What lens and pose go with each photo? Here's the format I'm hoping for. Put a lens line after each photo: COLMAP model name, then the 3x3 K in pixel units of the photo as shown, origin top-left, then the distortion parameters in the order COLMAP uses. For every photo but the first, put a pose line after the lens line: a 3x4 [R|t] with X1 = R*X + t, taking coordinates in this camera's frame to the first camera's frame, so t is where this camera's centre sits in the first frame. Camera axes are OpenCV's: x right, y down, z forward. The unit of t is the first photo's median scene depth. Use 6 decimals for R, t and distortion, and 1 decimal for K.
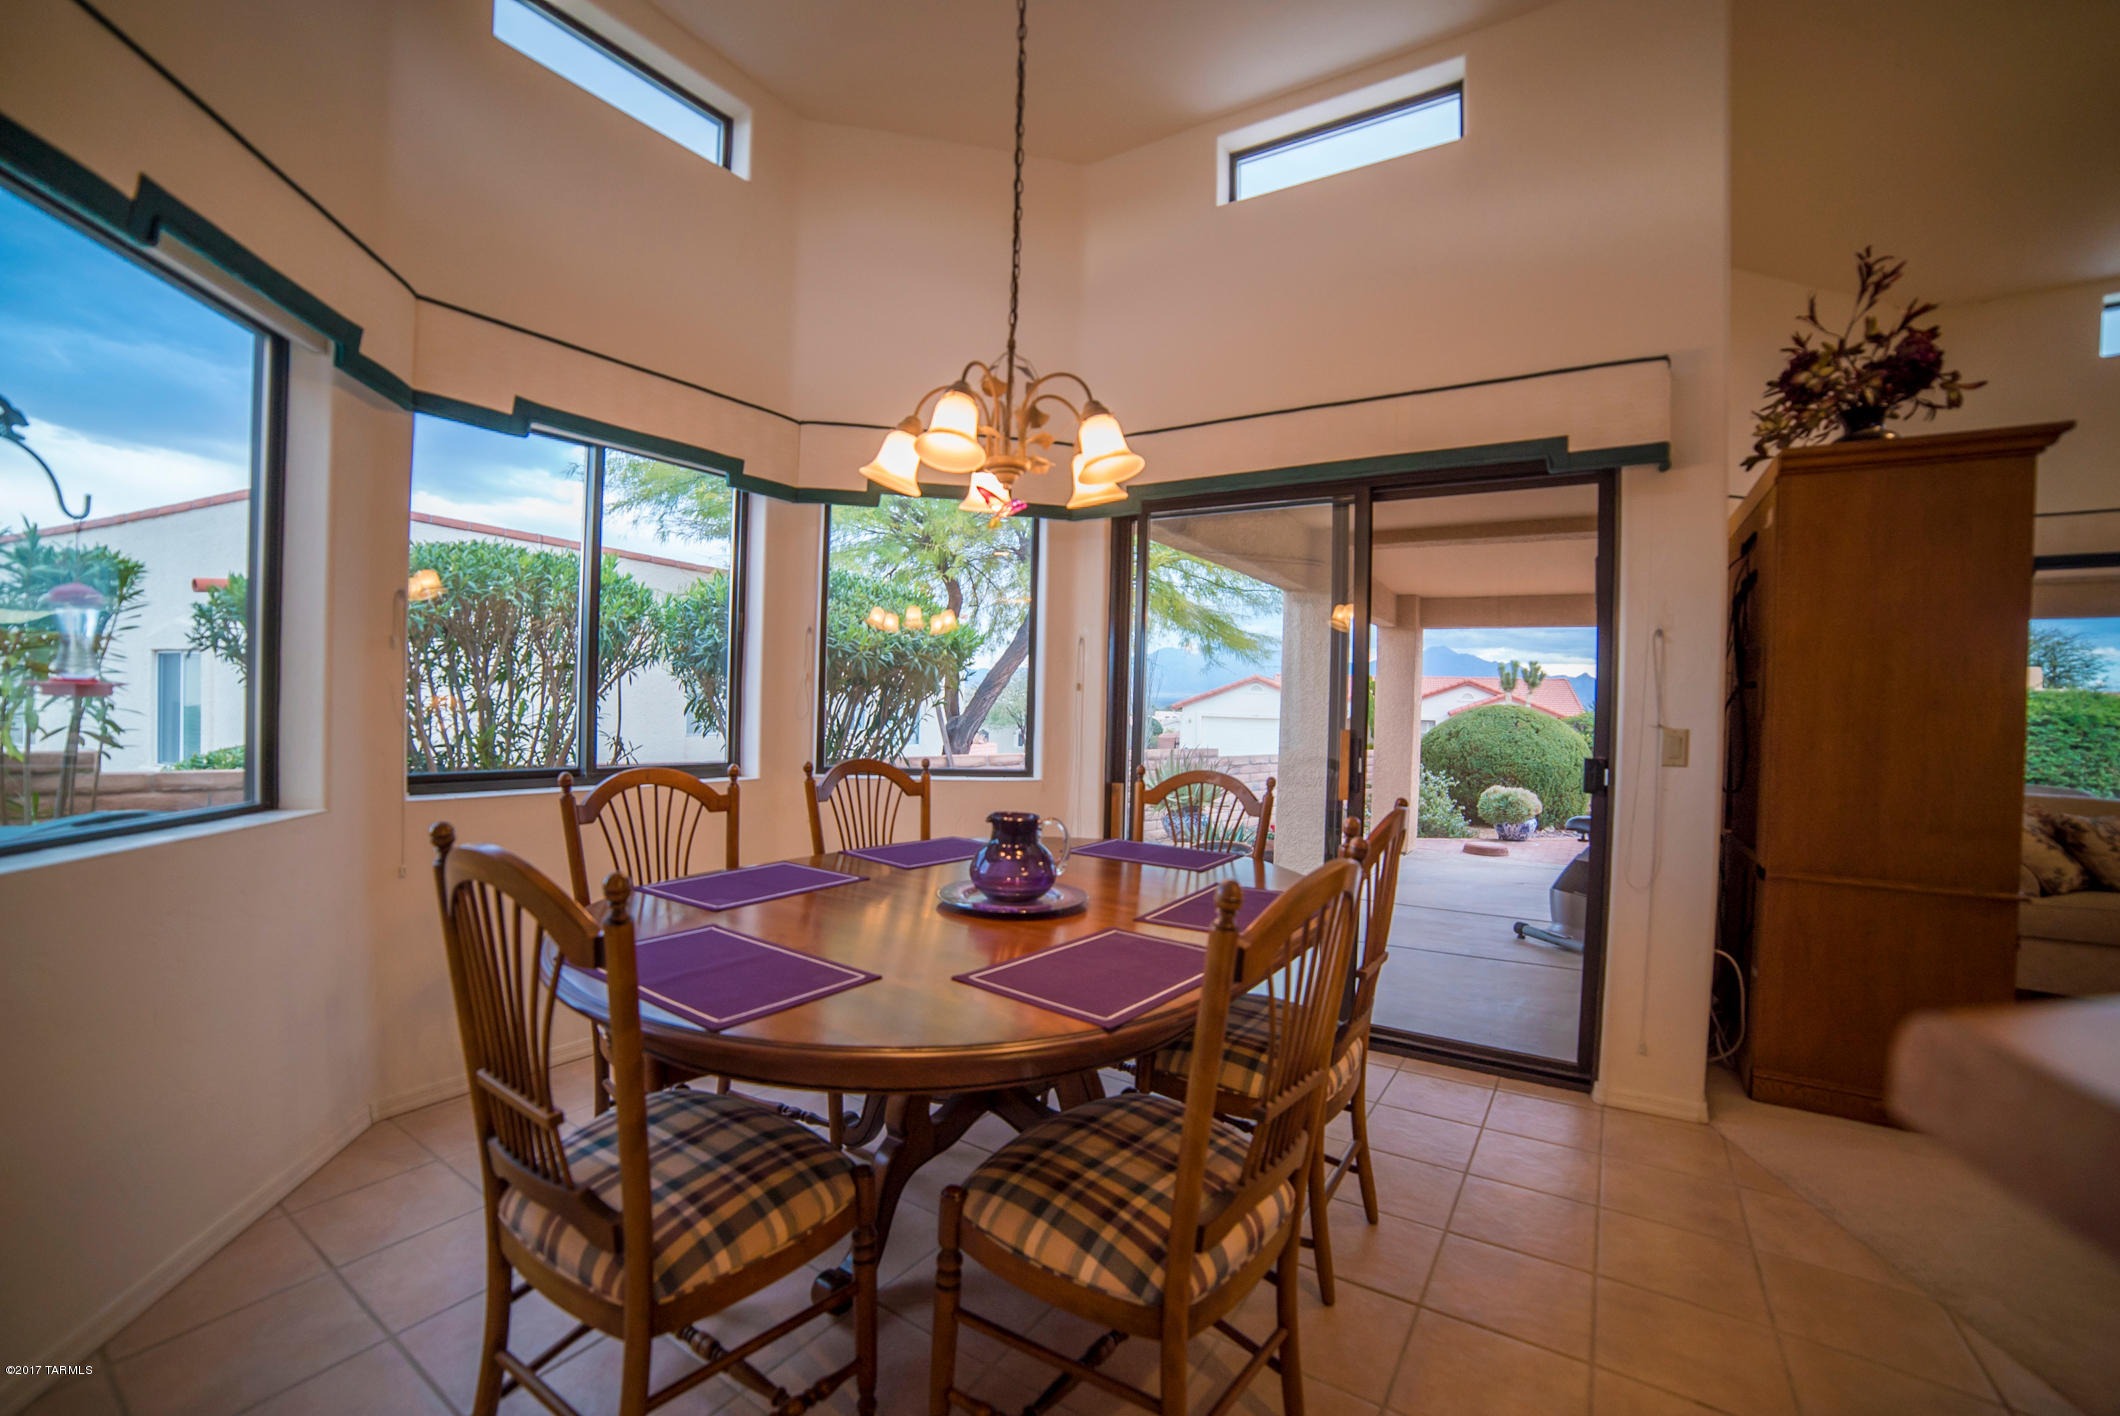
lens RADIAL K [[831.7, 0, 1060.0], [0, 831.7, 708.0], [0, 0, 1]] dist [0.001872, 0.000381]
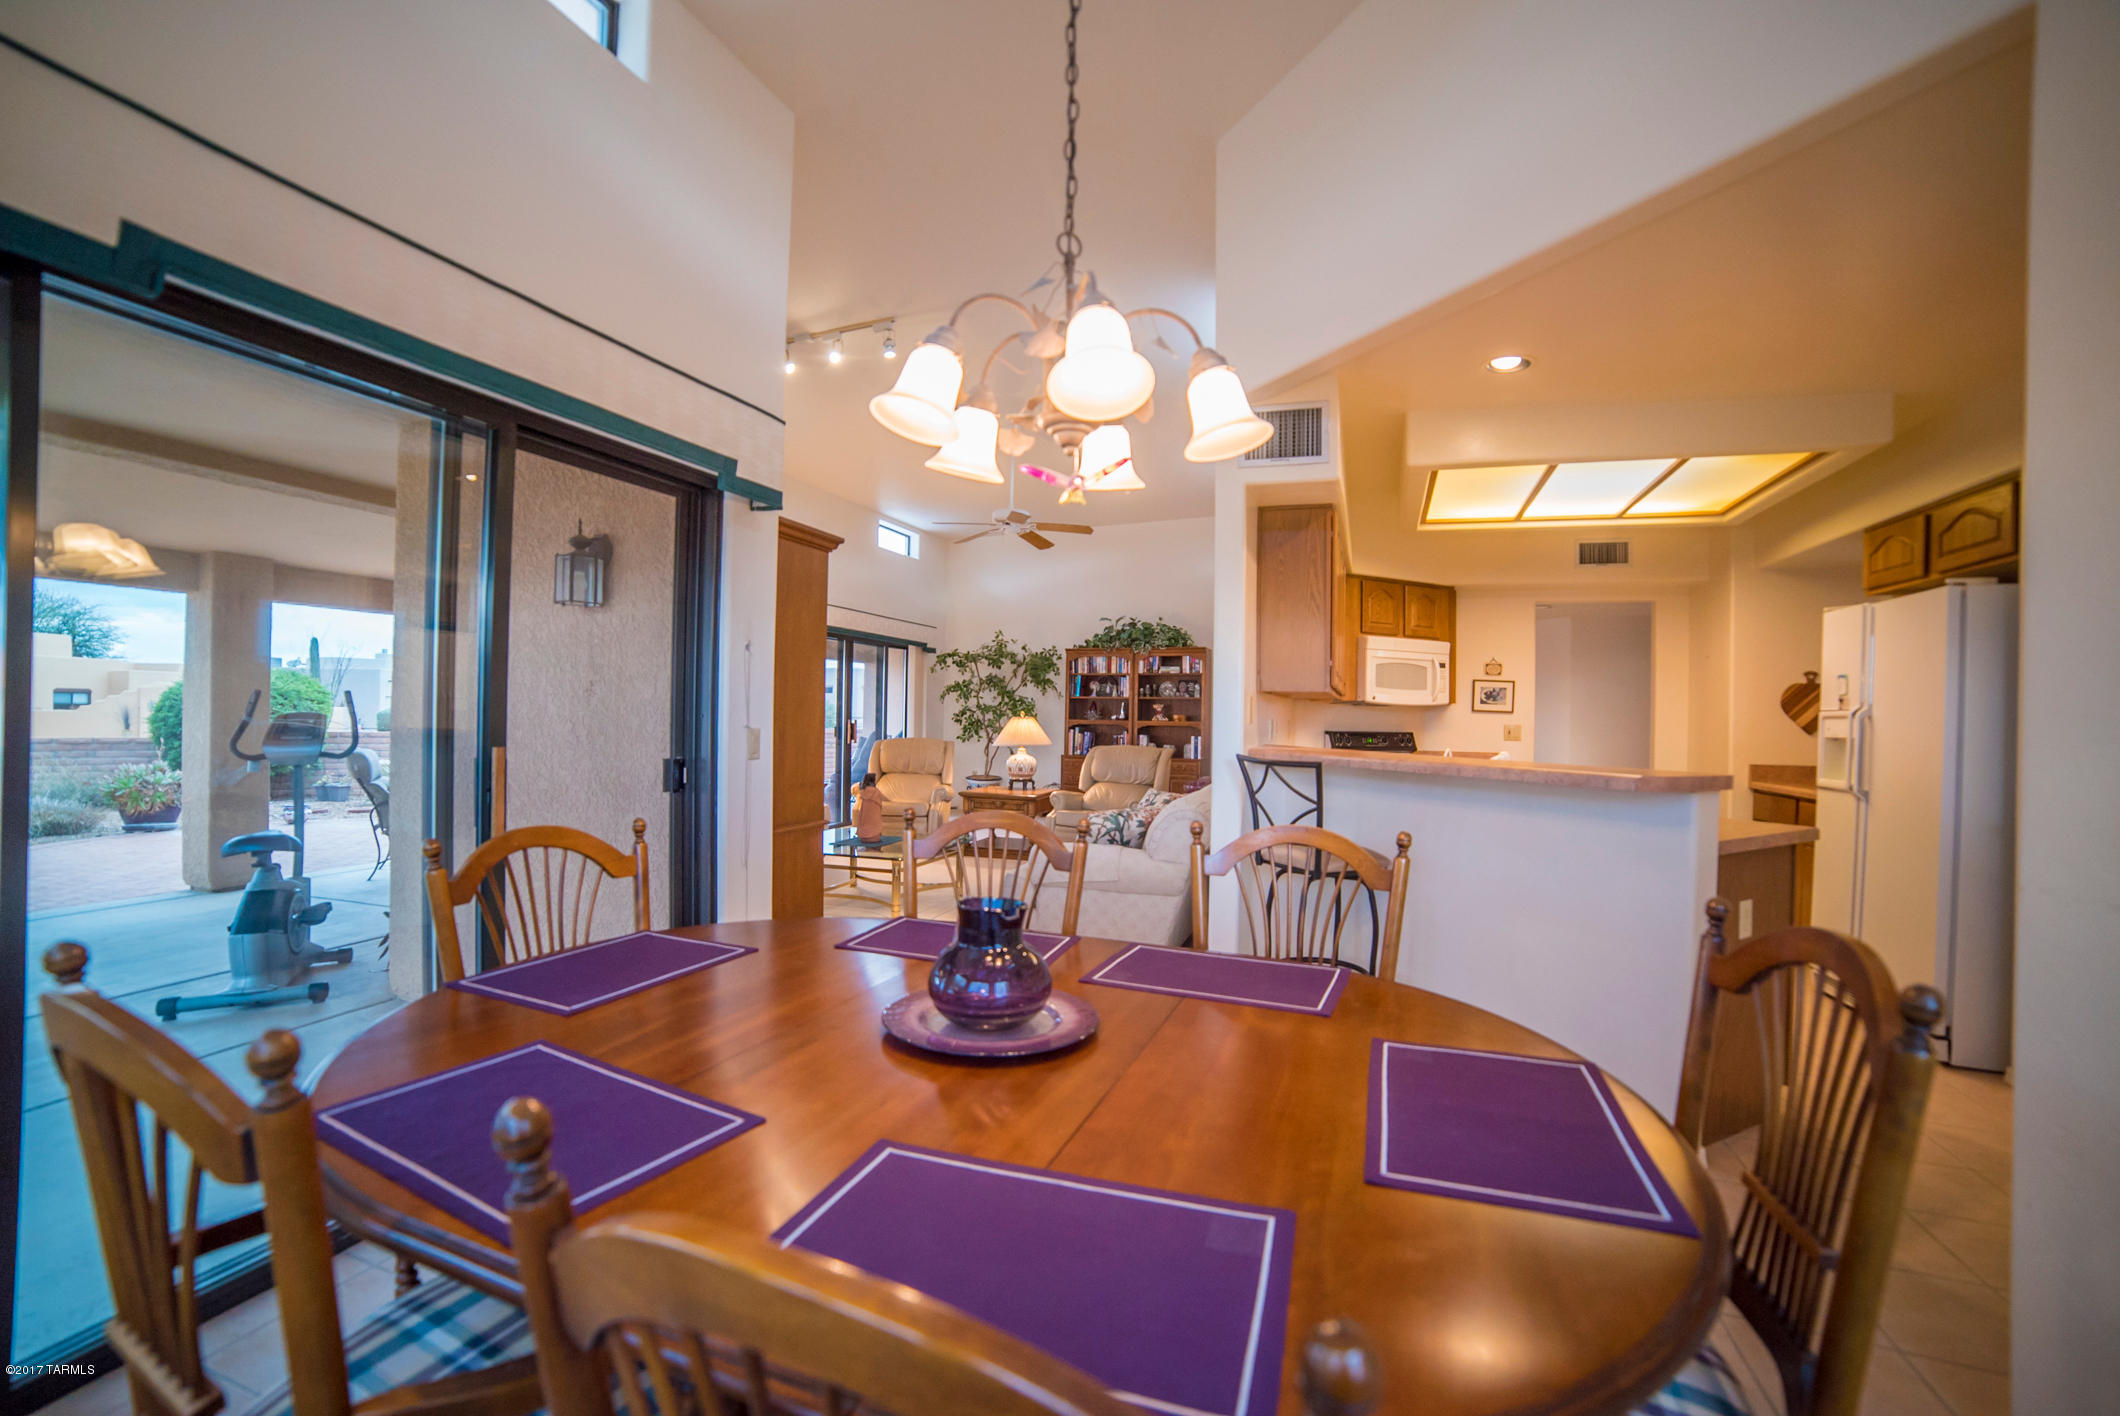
lens RADIAL K [[874.1, 0, 1105.0], [0, 874.1, 712.2], [0, 0, 1]] dist [-0.074540, 0.032000]
pose [[-0.267355, -0.025654, 0.963256, -0.554477], [-0.019264, 0.999588, 0.021275, -0.030378], [-0.963405, -0.012868, -0.267739, 0.813888]]
